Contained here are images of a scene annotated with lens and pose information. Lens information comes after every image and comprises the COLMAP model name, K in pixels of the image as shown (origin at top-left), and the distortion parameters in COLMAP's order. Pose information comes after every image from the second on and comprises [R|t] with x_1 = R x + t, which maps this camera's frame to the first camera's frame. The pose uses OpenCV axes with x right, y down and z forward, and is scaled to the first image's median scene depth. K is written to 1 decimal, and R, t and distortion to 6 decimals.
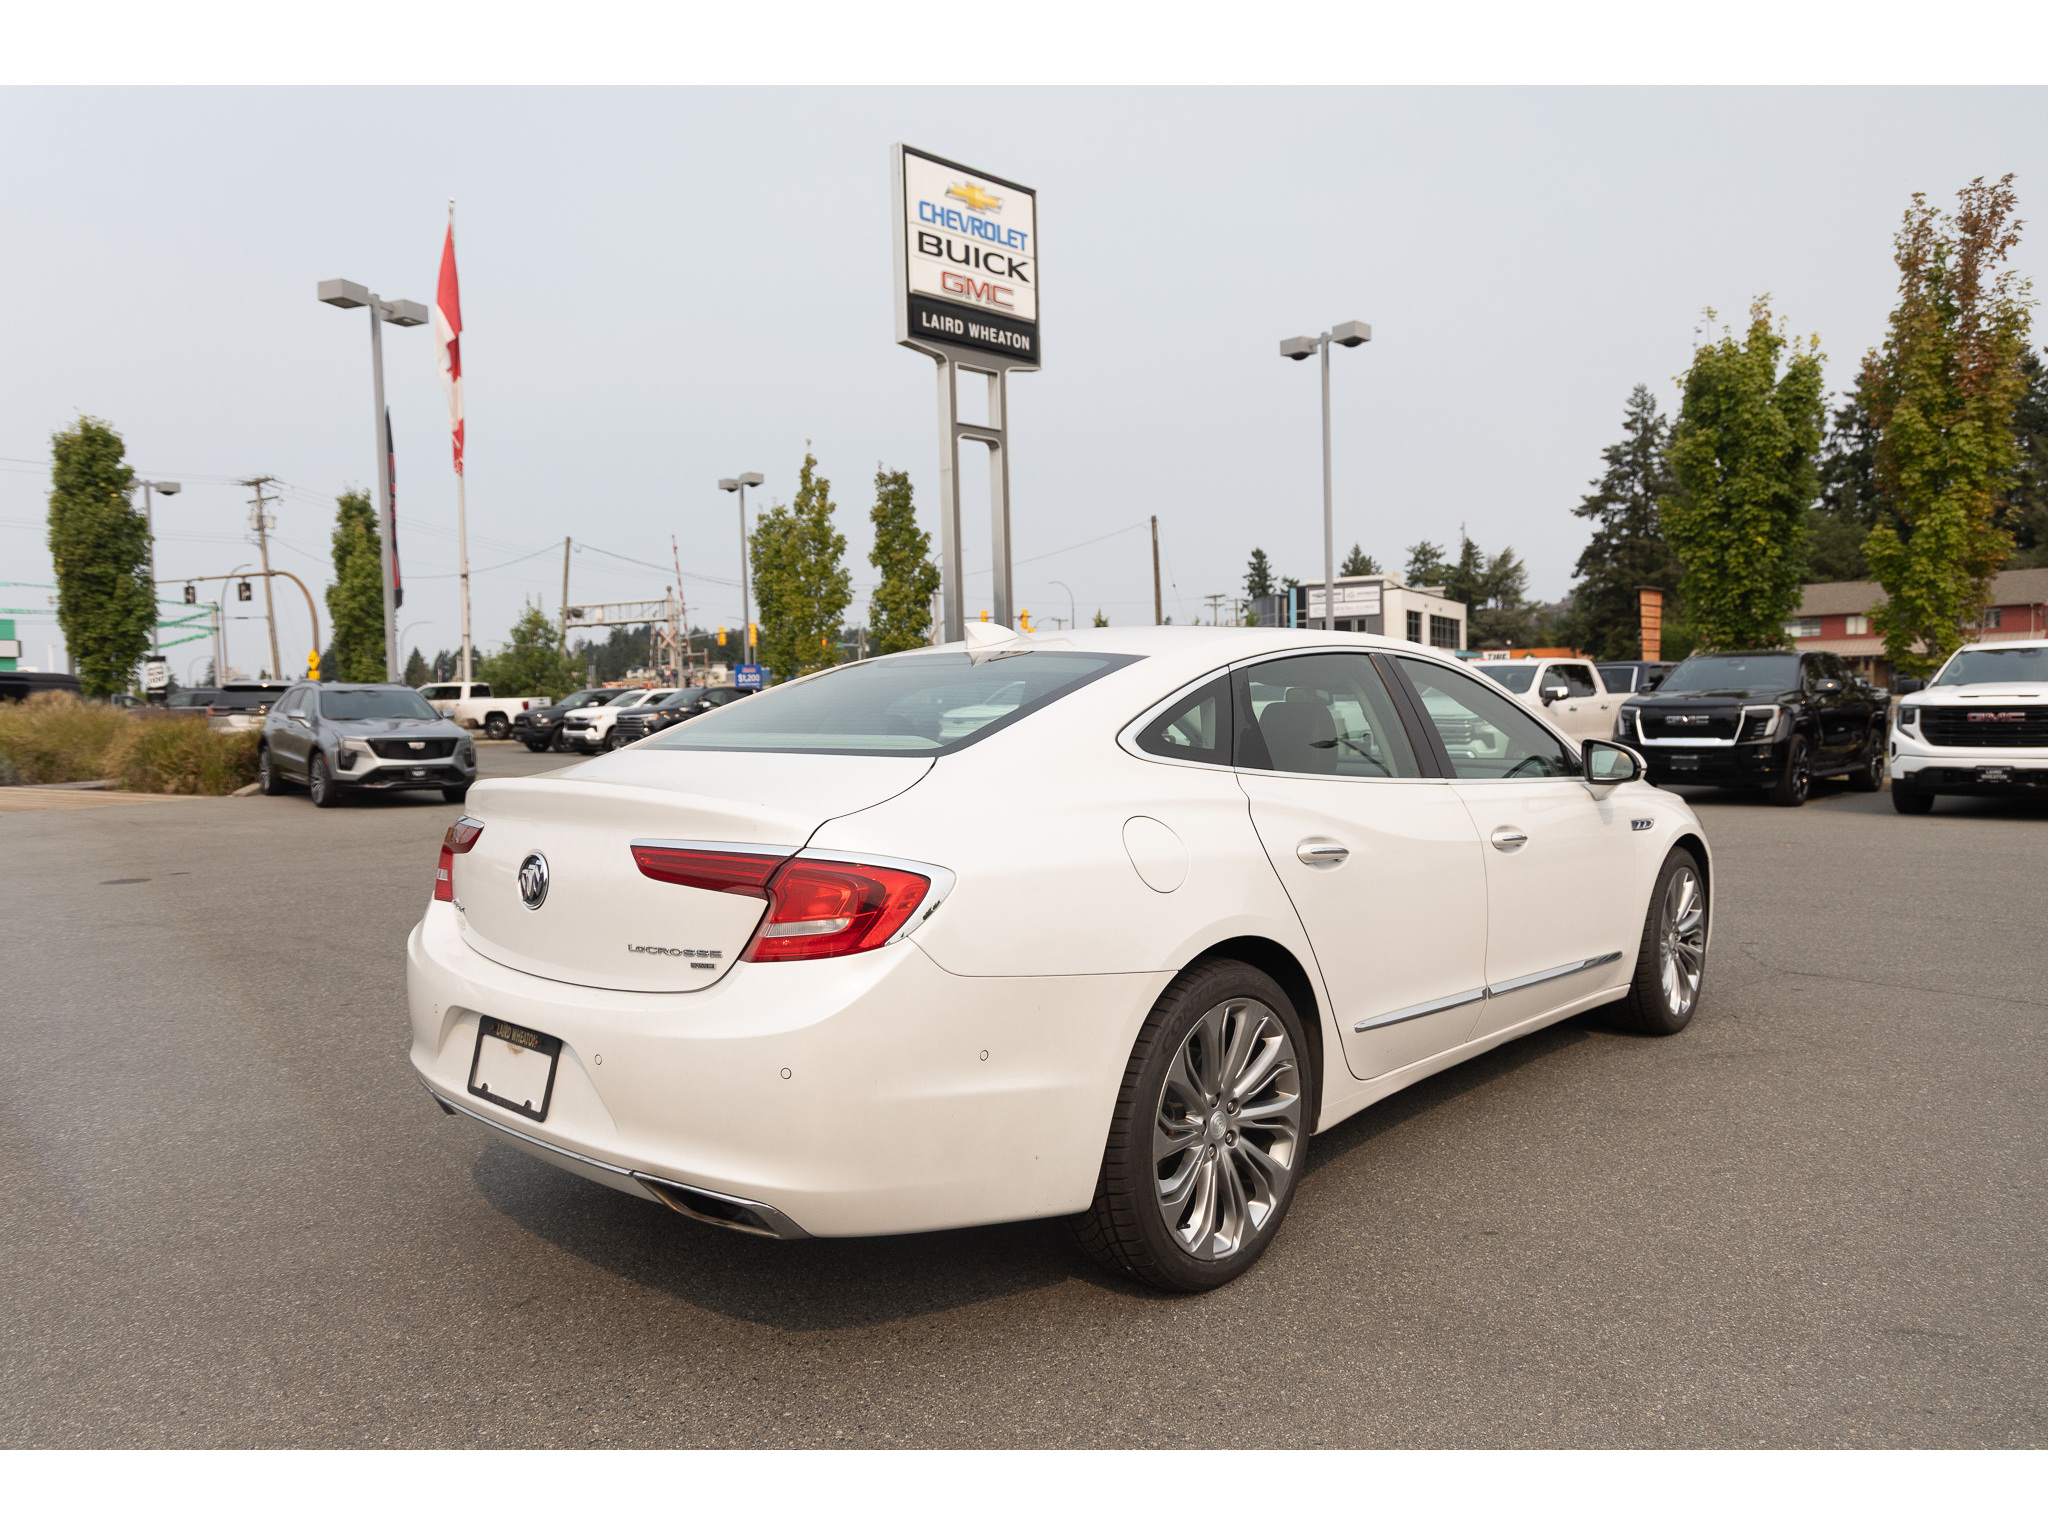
lens RADIAL K [[1367.8, 0, 1019.4], [0, 1367.8, 768.6], [0, 0, 1]] dist [0.001531, 0.007332]
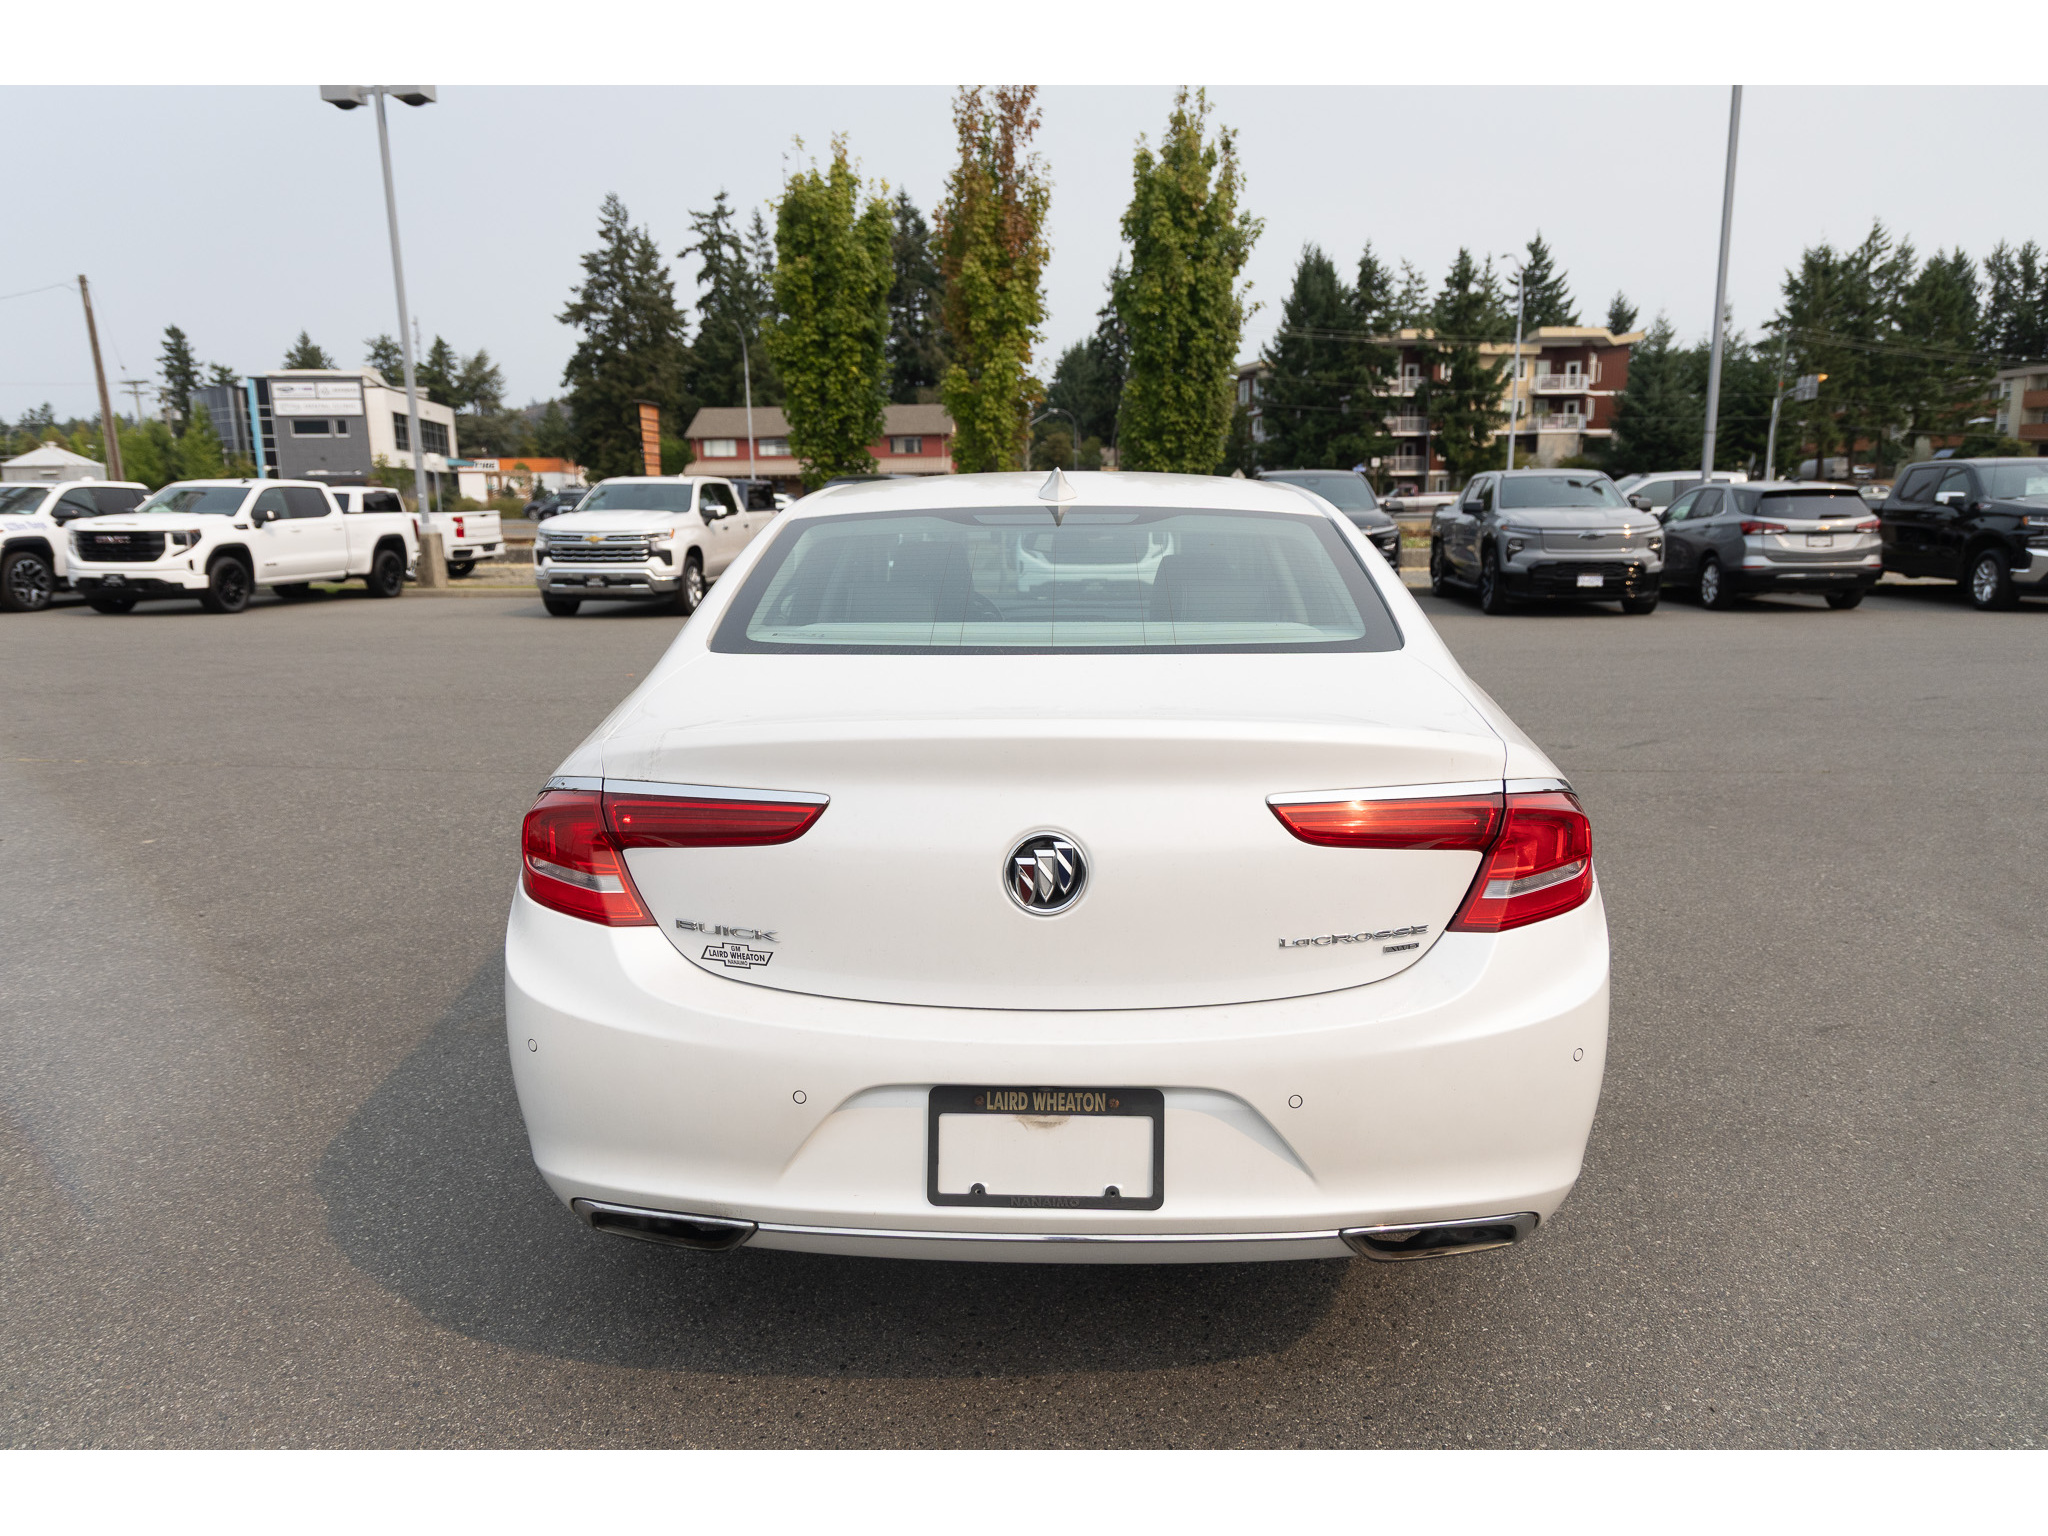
lens RADIAL K [[1367.8, 0, 1021.2], [0, 1367.8, 768.6], [0, 0, 1]] dist [0.001531, 0.007332]
pose [[0.759892, -0.116184, 0.639582, -0.090194], [0.028308, 0.988879, 0.146003, -0.007591], [-0.649432, -0.092841, 0.754730, 0.058746]]
